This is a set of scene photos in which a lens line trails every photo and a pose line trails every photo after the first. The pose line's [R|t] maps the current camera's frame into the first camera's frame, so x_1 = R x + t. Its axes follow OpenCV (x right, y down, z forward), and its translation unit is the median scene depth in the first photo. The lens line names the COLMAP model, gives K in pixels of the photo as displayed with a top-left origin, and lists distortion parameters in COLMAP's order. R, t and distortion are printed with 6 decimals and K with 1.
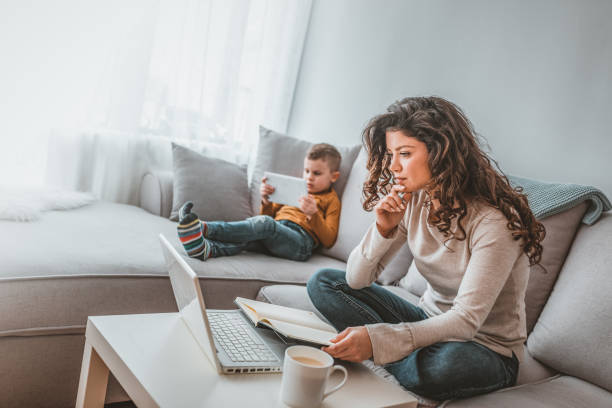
lens RADIAL K [[588.9, 0, 305.0], [0, 588.9, 203.2], [0, 0, 1]] dist [-0.000519, 0.009966]
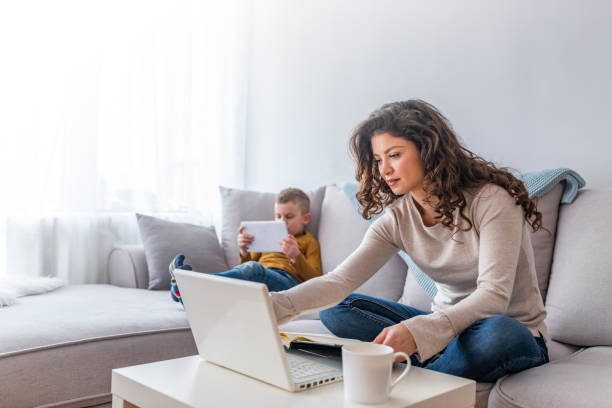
lens RADIAL K [[588.9, 0, 305.0], [0, 588.9, 203.2], [0, 0, 1]] dist [-0.000519, 0.009966]
pose [[0.976867, -0.172033, 0.127028, -0.081914], [0.188513, 0.973199, -0.131703, 0.066647], [-0.100966, 0.152602, 0.983117, 0.017675]]
